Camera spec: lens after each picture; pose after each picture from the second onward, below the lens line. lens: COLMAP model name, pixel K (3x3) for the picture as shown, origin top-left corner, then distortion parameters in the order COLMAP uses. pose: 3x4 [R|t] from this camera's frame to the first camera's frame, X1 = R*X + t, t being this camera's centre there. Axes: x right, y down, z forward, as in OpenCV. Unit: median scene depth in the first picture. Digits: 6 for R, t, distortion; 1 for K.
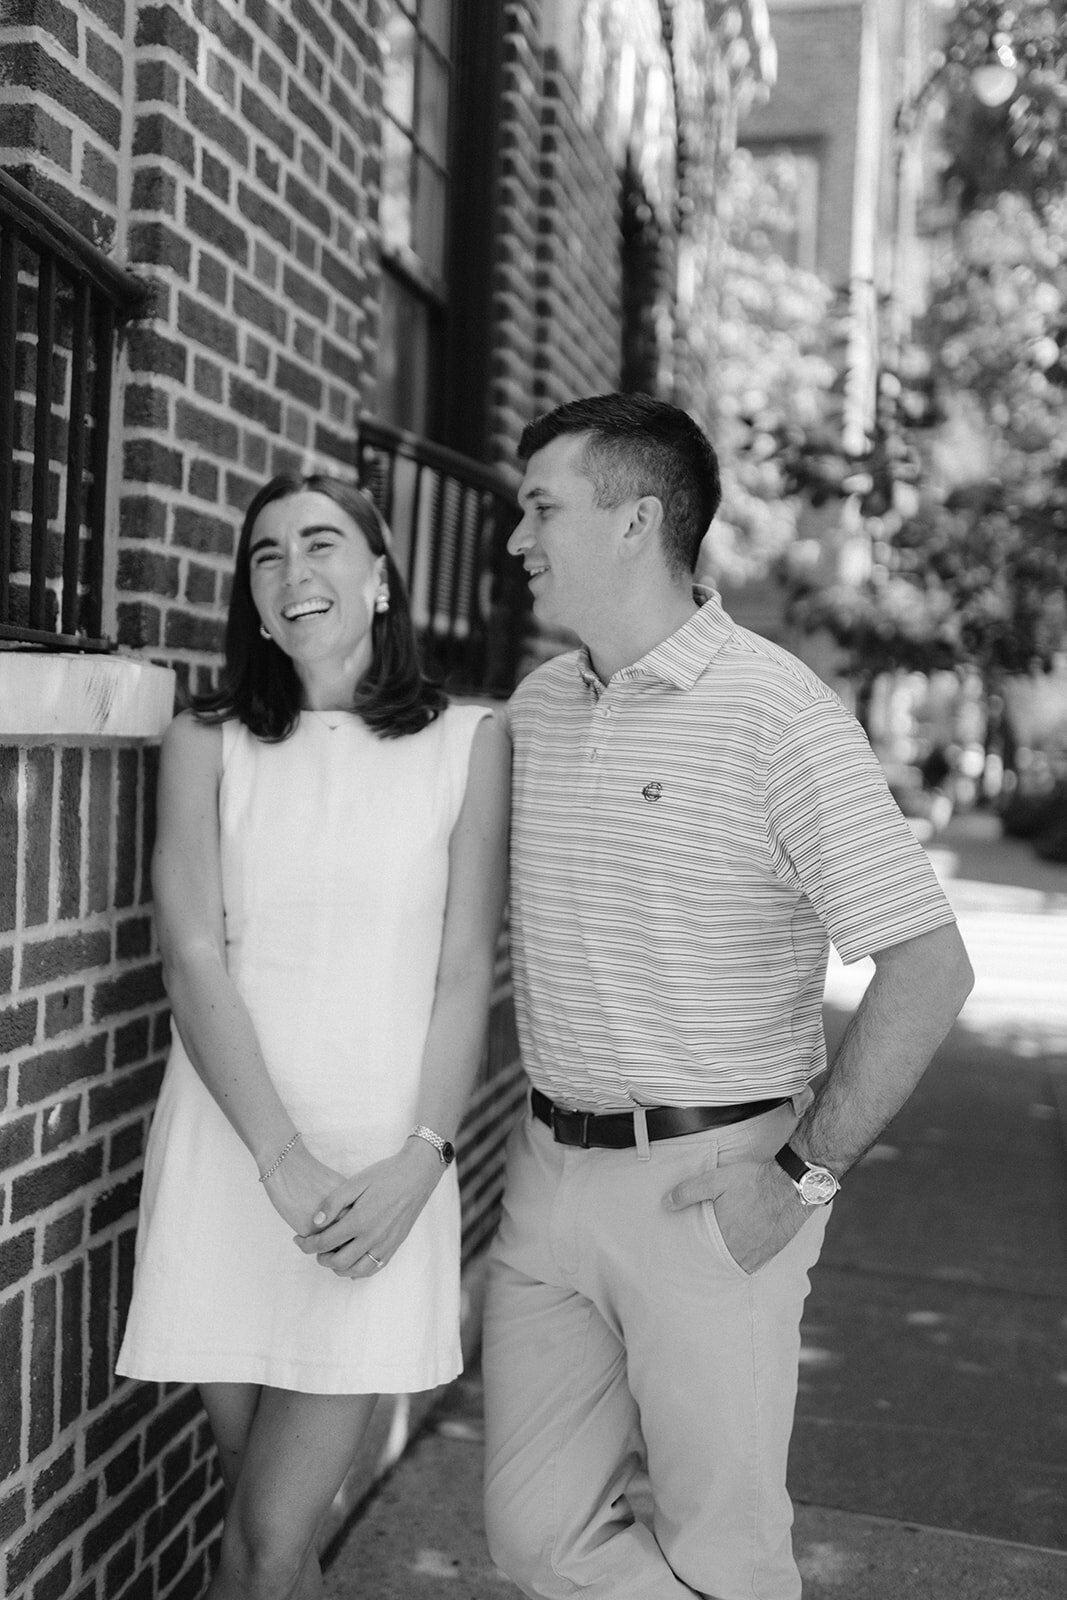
lens RADIAL K [[1553.4, 0, 617.3], [0, 1553.4, 803.4], [0, 0, 1]] dist [0.063217, -0.000032]
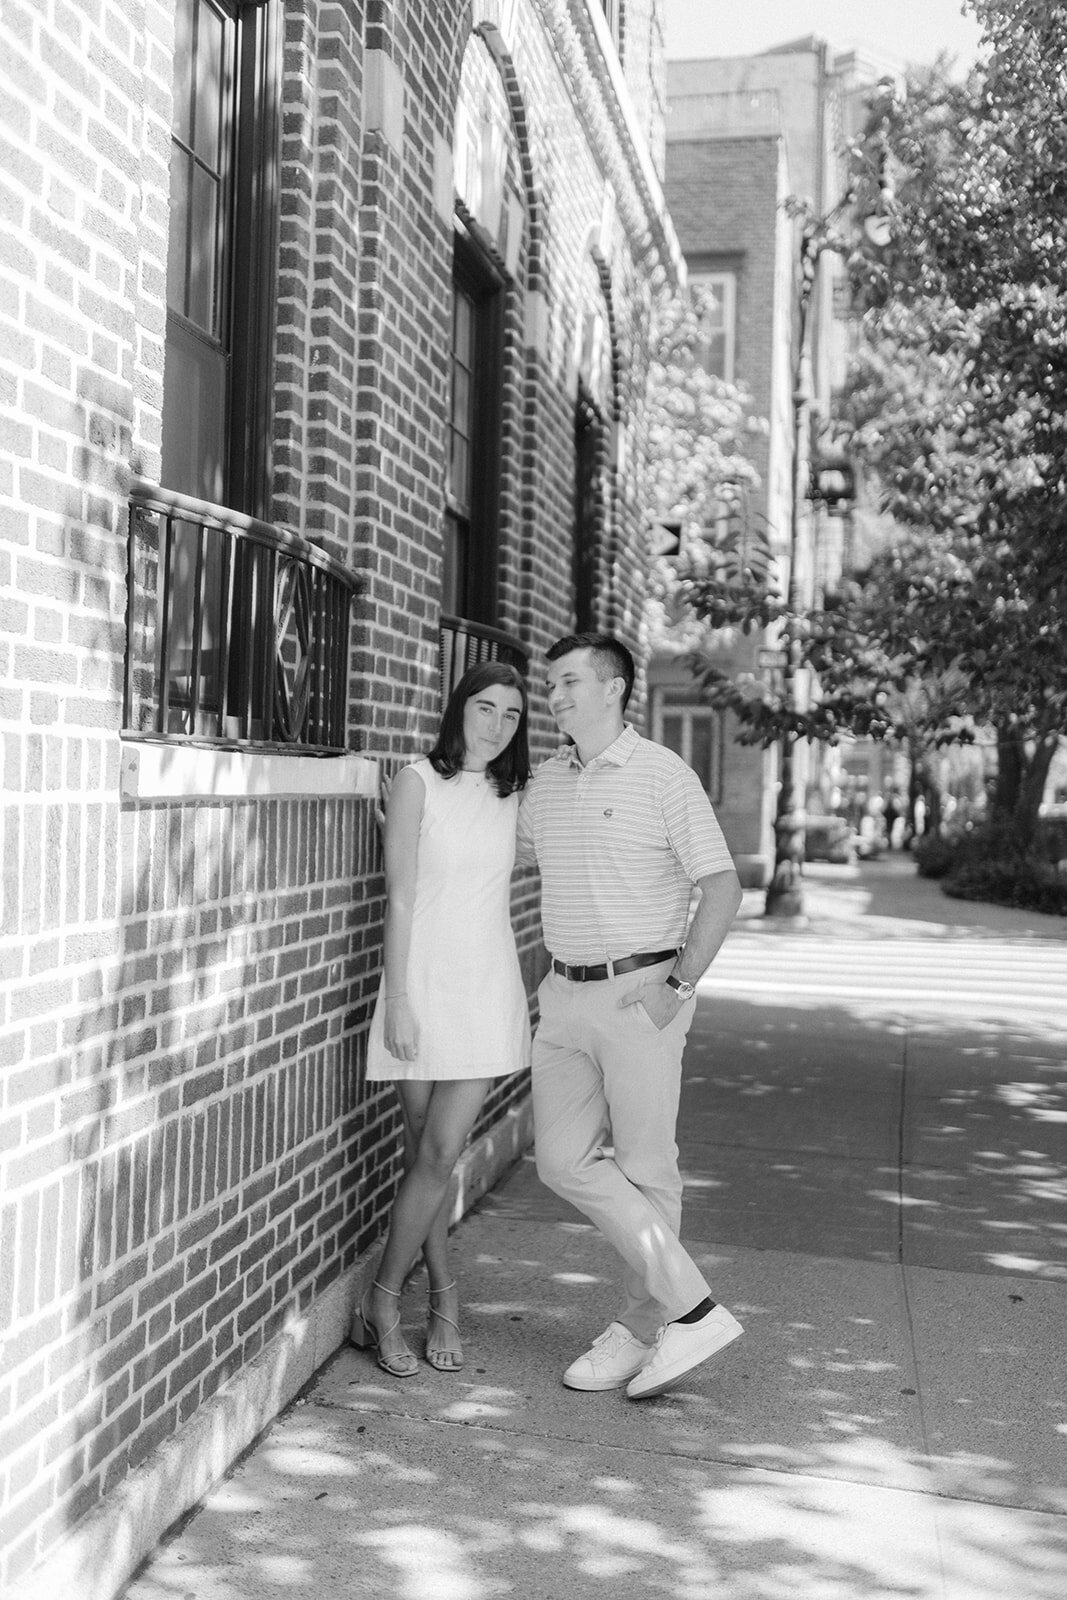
lens RADIAL K [[1622.3, 0, 533.5], [0, 1622.3, 800.0], [0, 0, 1]] dist [0.006133, 0.001050]
pose [[0.999827, -0.011527, -0.014592, -0.022902], [0.010986, 0.999269, -0.036618, 0.024181], [0.015003, 0.036451, 0.999223, -0.598057]]
